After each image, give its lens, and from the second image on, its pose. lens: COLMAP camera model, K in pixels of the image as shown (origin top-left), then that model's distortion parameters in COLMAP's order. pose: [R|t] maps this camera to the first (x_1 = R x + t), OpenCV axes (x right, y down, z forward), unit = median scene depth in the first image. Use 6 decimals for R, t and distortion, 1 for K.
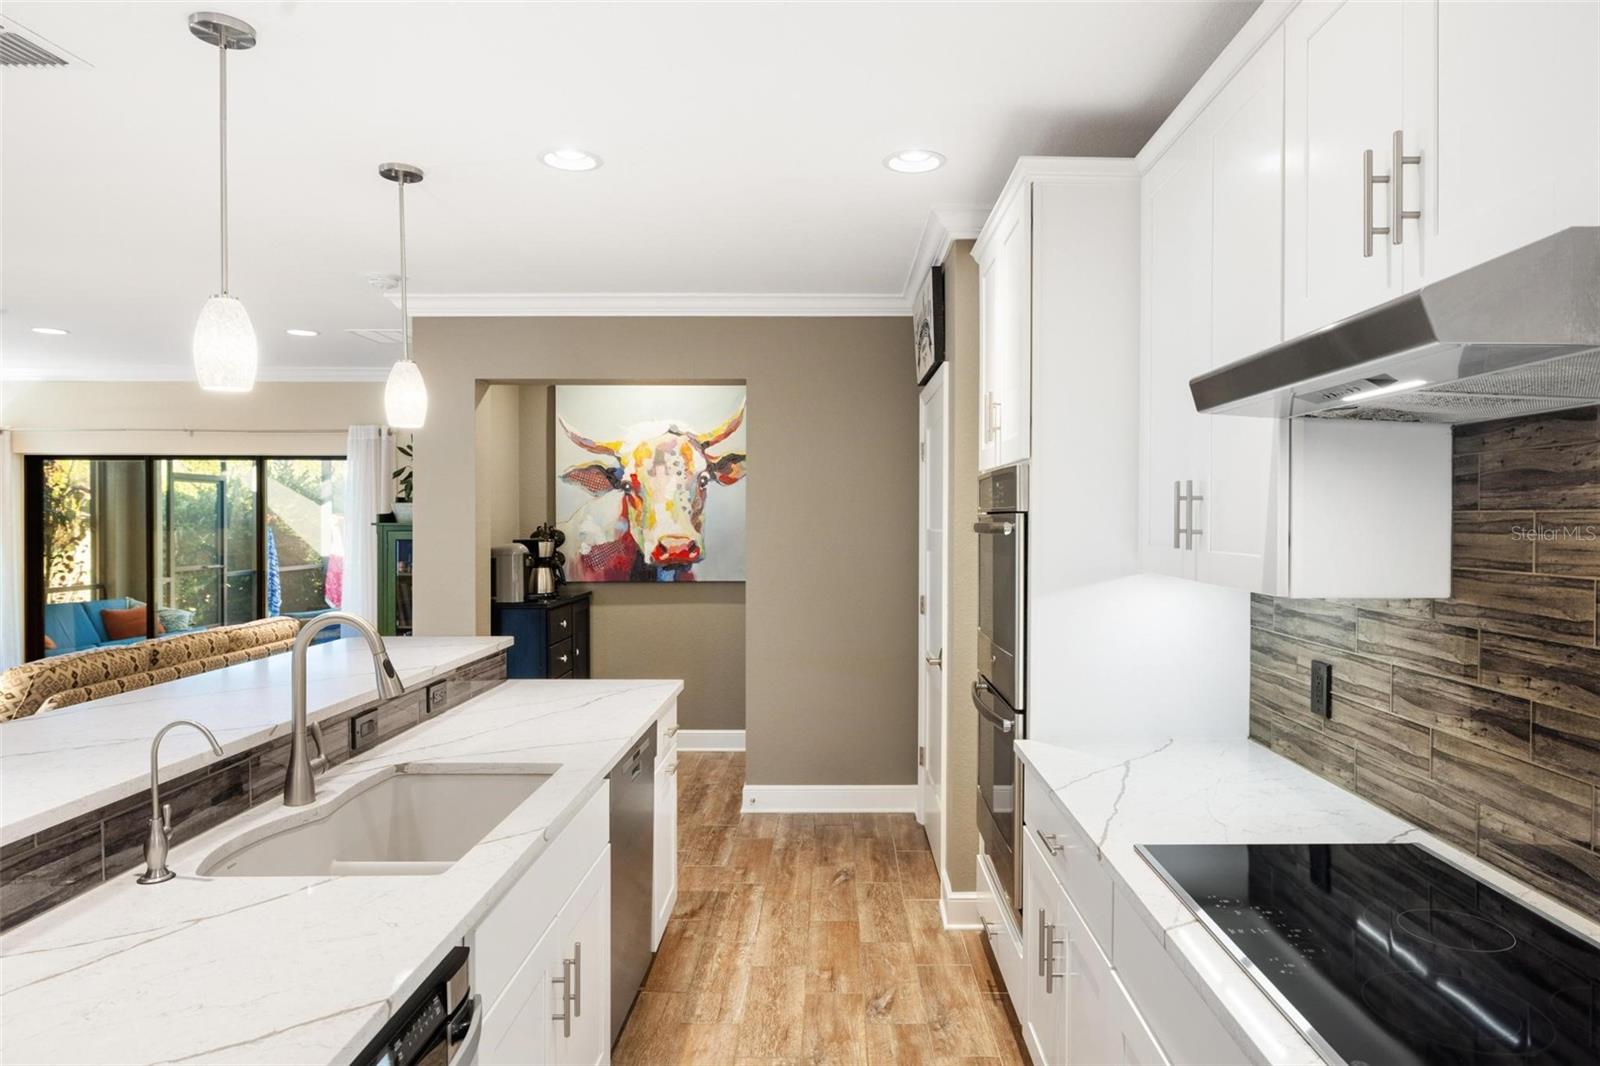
lens RADIAL K [[974.4, 0, 848.3], [0, 974.4, 530.1], [0, 0, 1]] dist [-0.003955, 0.001829]
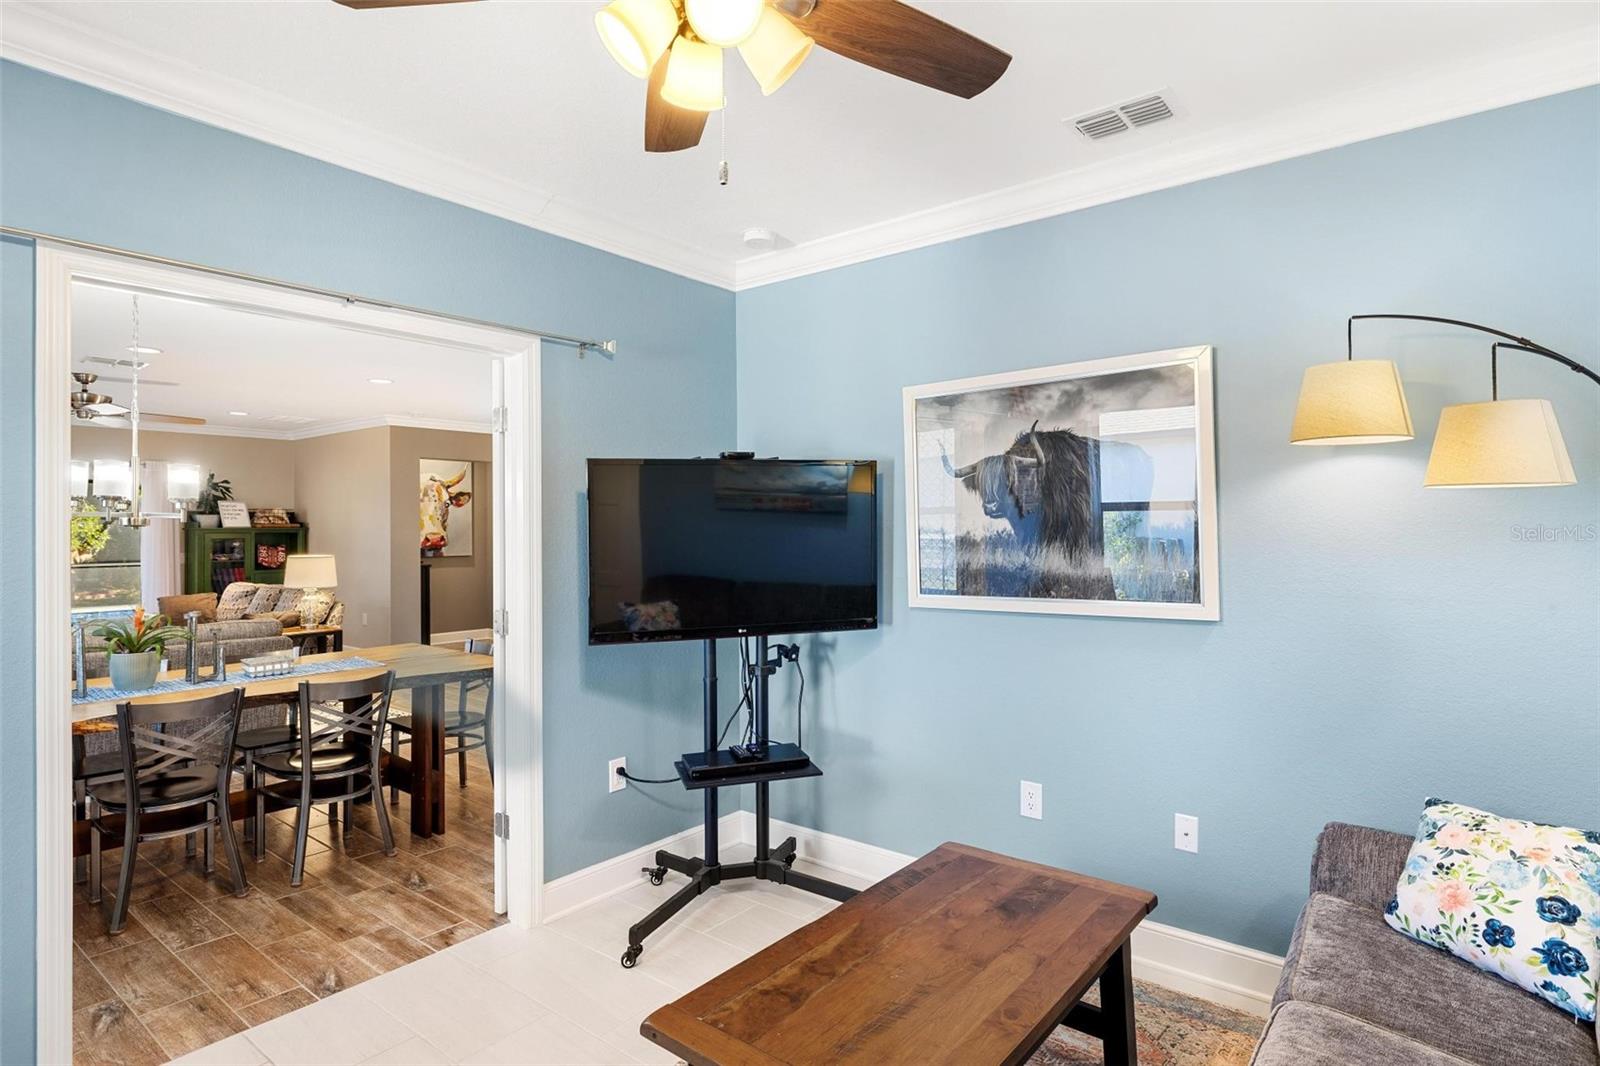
lens RADIAL K [[874.3, 0, 800.0], [0, 874.3, 533.0], [0, 0, 1]] dist [0.002606, 0.000092]
pose [[0.636060, -0.008749, 0.771590, -1.057961], [0.015491, 0.999879, -0.001432, 0.019434], [-0.771484, 0.012864, 0.636119, -0.668912]]
